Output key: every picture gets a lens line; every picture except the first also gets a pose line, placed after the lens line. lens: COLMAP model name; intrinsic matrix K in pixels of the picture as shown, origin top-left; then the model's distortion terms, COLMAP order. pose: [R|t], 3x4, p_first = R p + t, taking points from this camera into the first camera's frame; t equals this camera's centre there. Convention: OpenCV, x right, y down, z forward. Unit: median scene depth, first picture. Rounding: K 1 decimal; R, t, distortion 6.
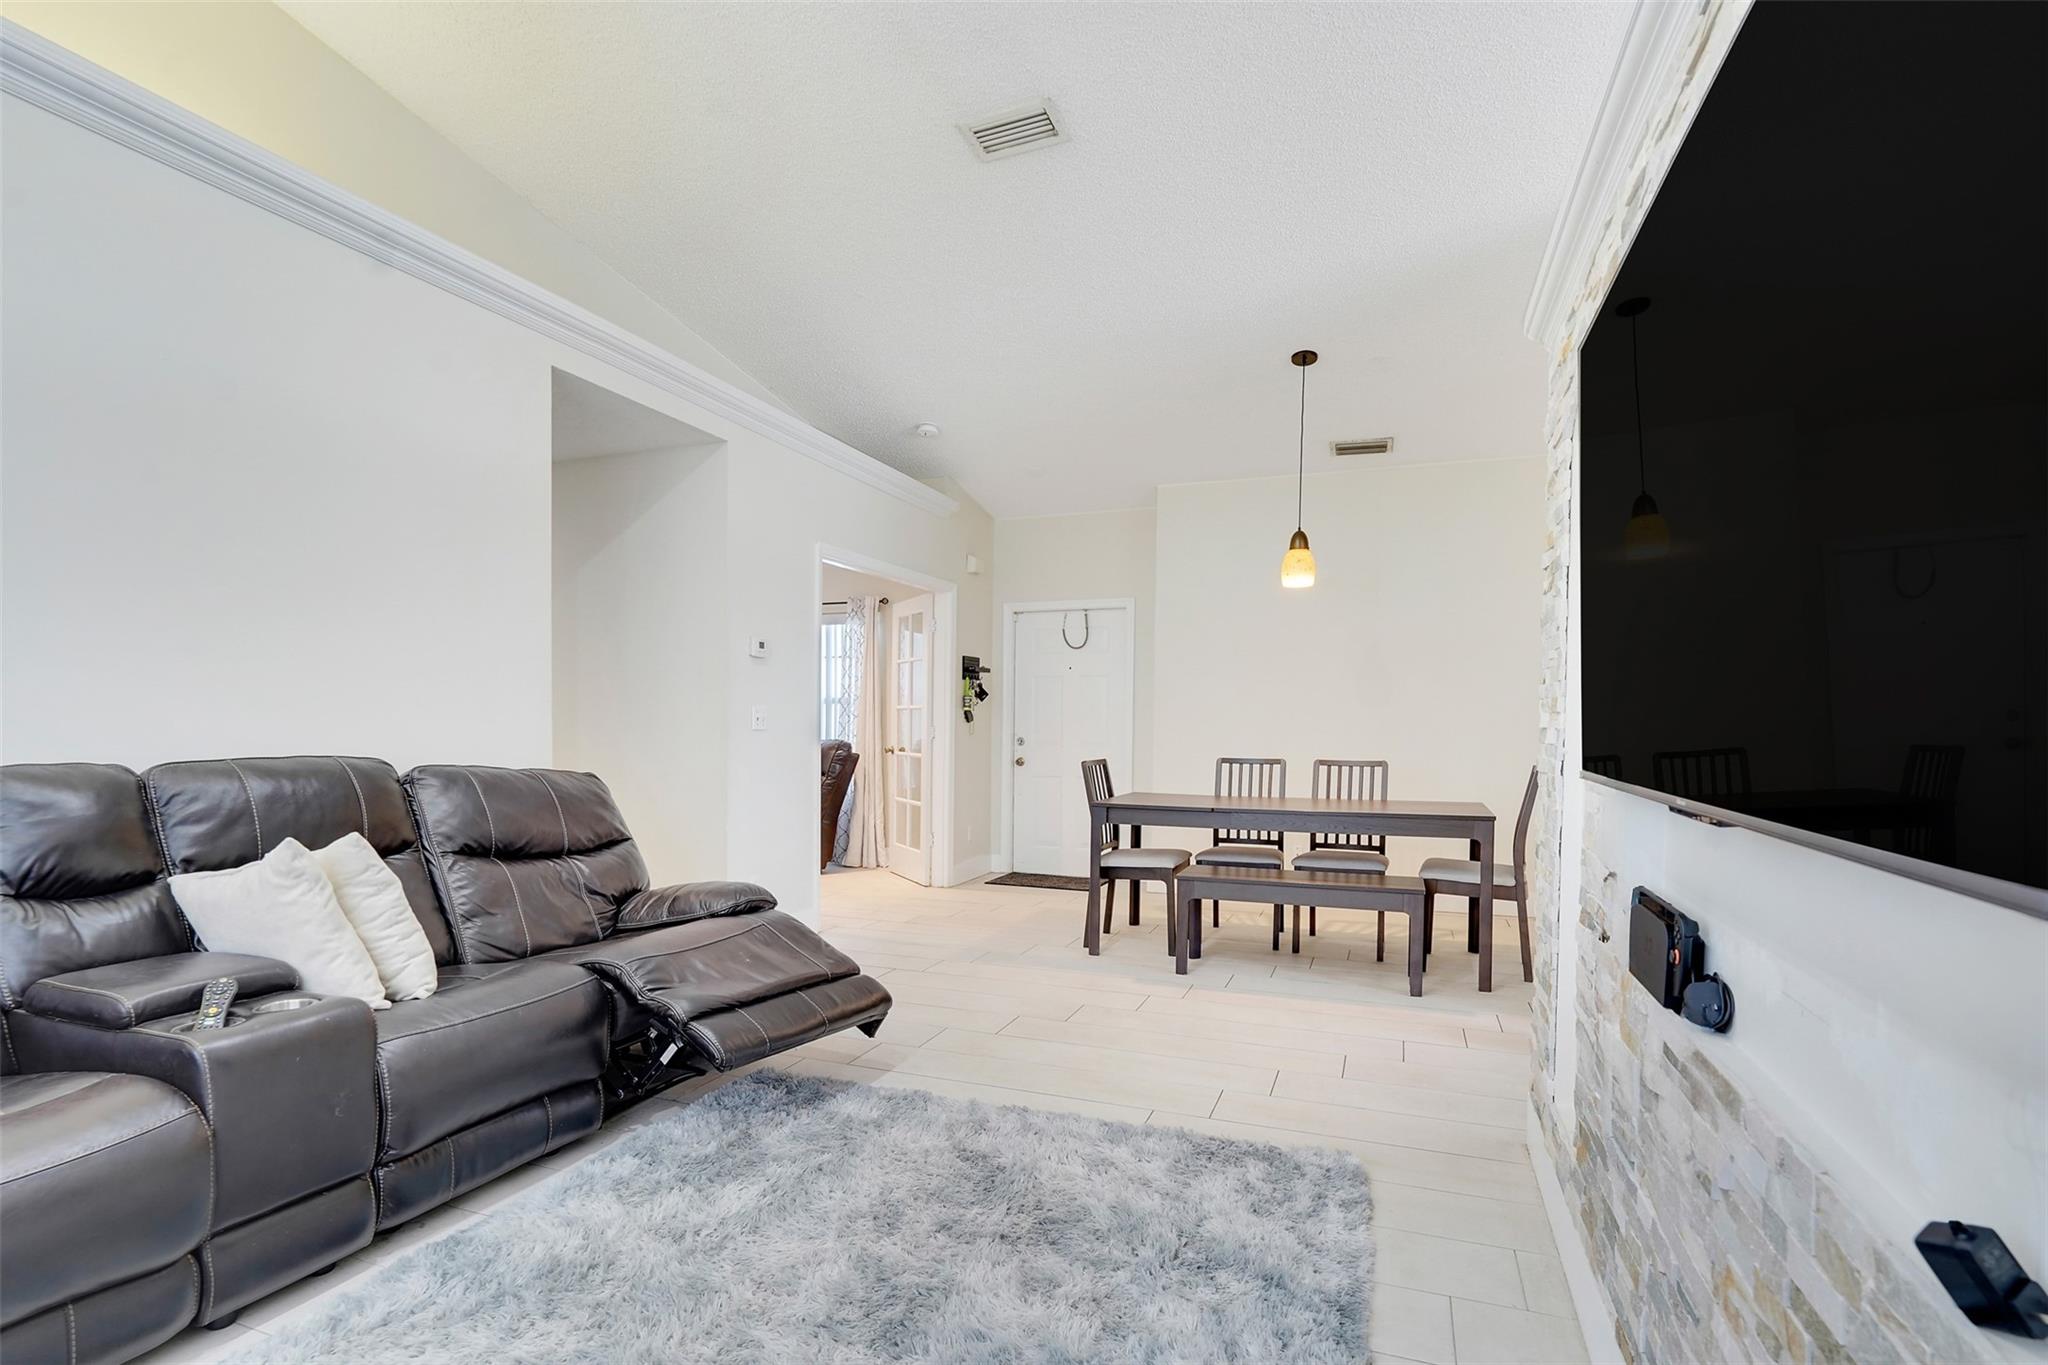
lens RADIAL K [[930.7, 0, 1033.4], [0, 930.7, 692.1], [0, 0, 1]] dist [-0.017205, -0.000339]
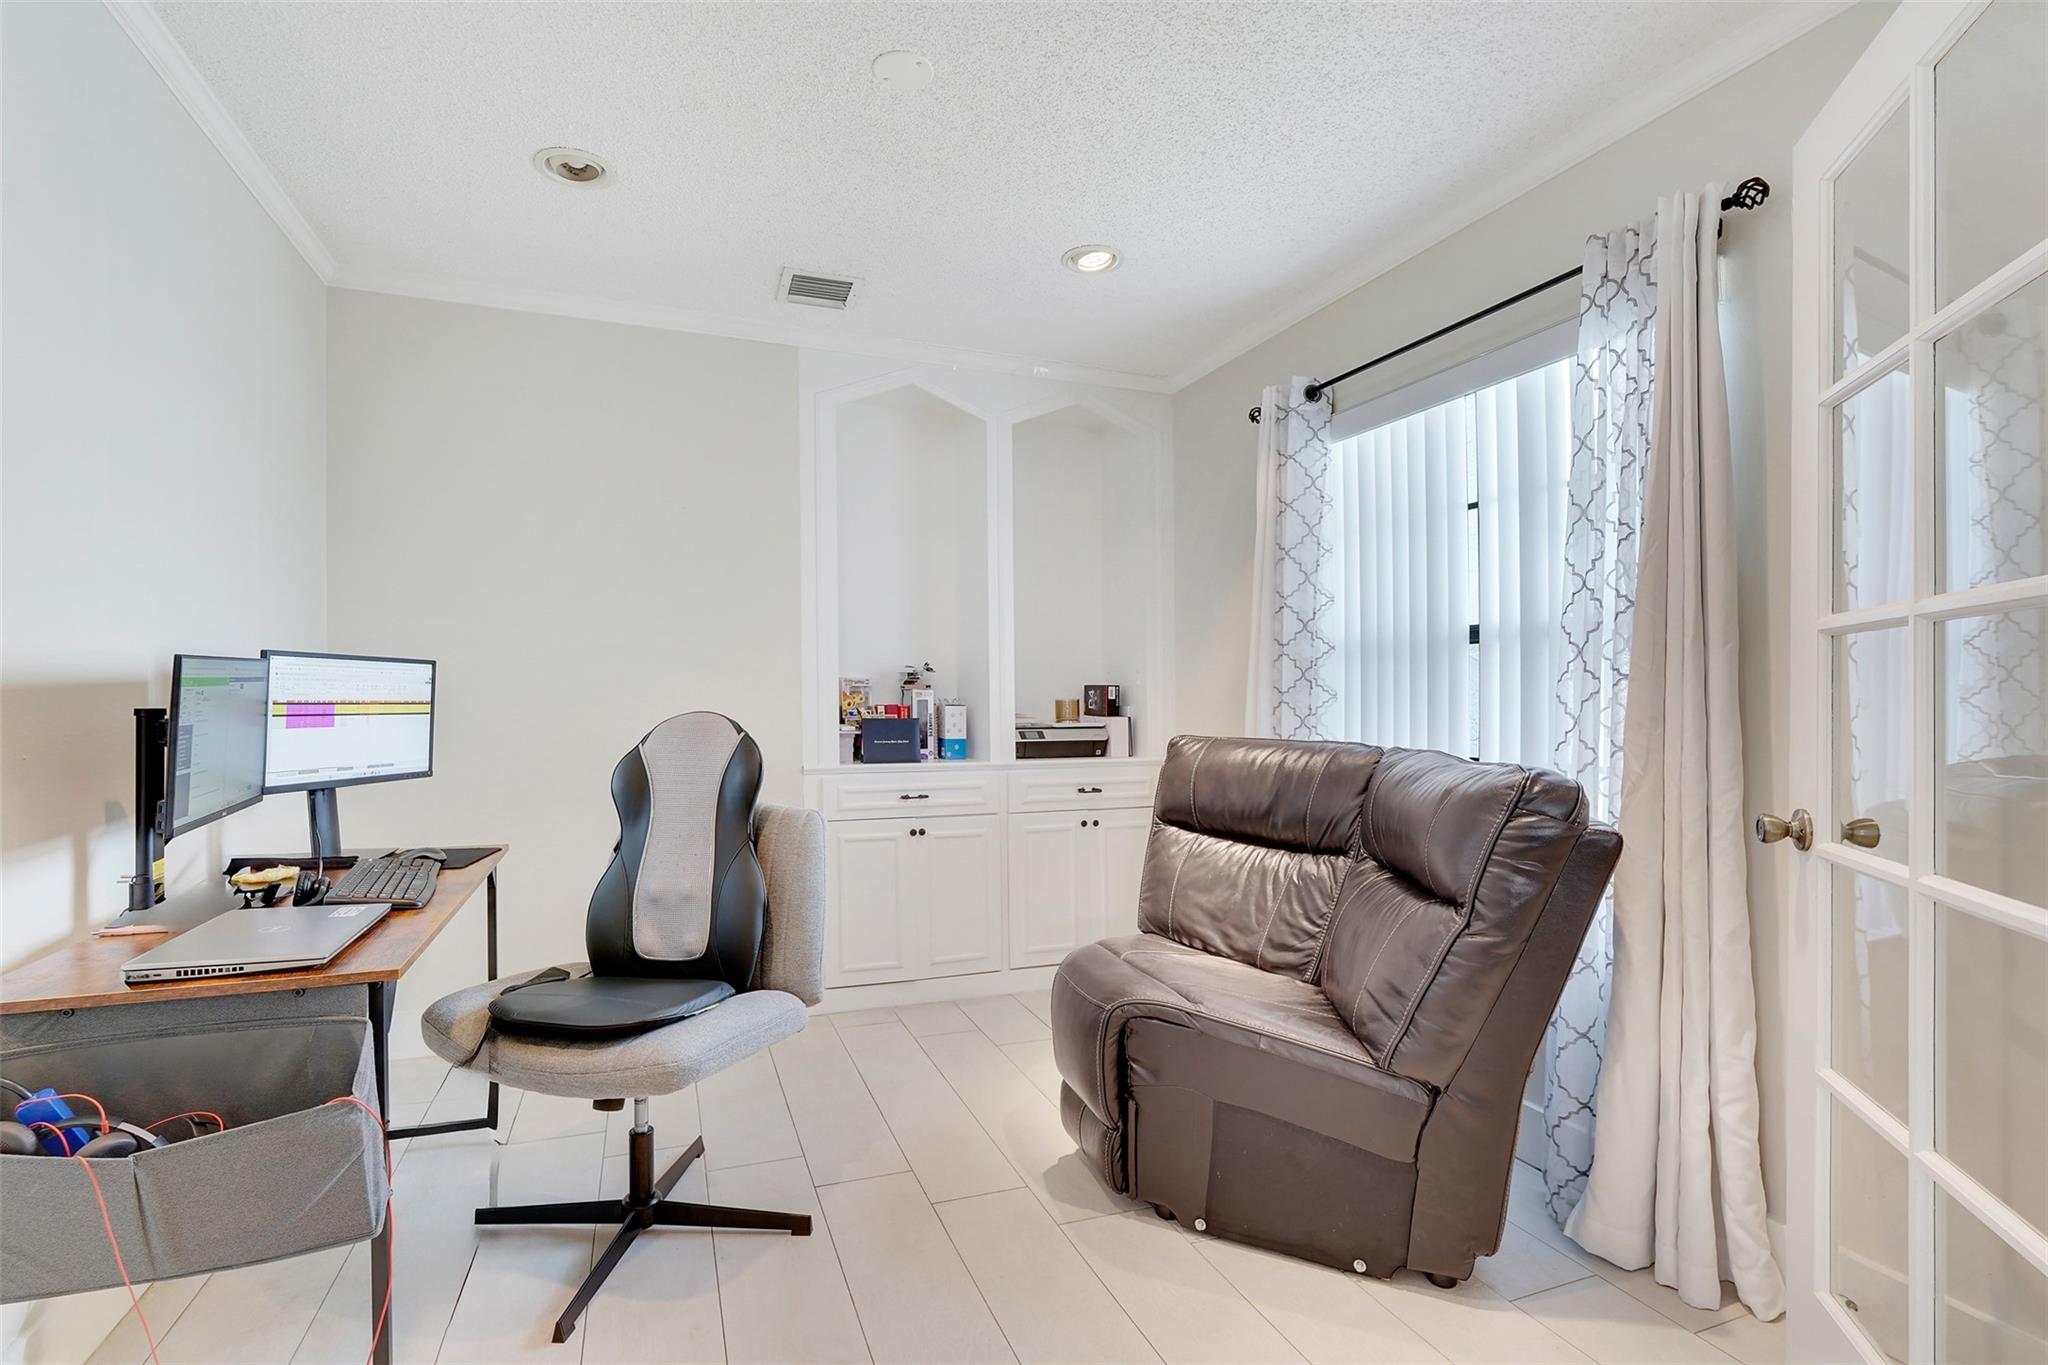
lens RADIAL K [[930.7, 0, 1033.4], [0, 930.7, 692.1], [0, 0, 1]] dist [-0.017205, -0.000339]
pose [[0.667448, -0.006999, -0.744623, -0.112882], [0.023768, 0.999647, 0.011909, 0.024675], [0.744277, -0.025647, 0.667379, 0.732867]]
